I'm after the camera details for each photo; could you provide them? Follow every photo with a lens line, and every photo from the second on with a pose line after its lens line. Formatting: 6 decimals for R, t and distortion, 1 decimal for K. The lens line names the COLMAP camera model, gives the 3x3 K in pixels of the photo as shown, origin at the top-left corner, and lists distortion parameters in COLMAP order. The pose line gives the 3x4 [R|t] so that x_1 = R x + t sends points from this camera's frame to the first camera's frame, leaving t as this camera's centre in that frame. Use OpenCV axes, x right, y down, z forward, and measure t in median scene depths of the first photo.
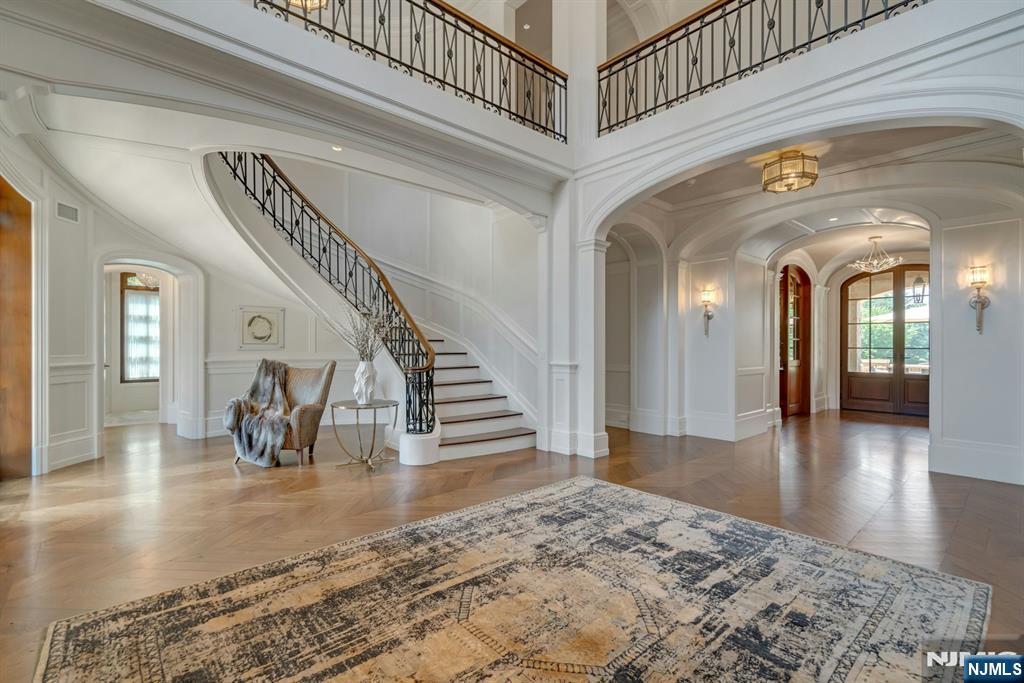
lens RADIAL K [[461.0, 0, 506.9], [0, 461.0, 343.1], [0, 0, 1]] dist [-0.000979, 0.000383]
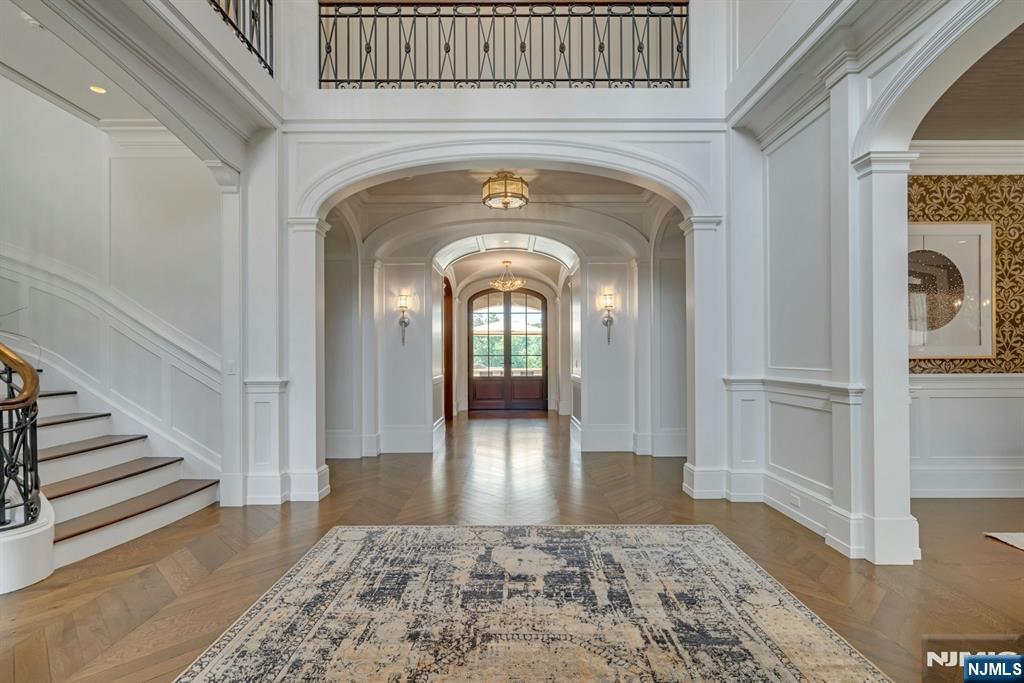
lens RADIAL K [[499.8, 0, 507.6], [0, 499.8, 350.7], [0, 0, 1]] dist [-0.018440, 0.023115]
pose [[0.668513, -0.000983, 0.743700, -0.320411], [0.002475, 0.999997, -0.000902, -0.000902], [-0.743696, 0.002444, 0.668513, 0.297424]]
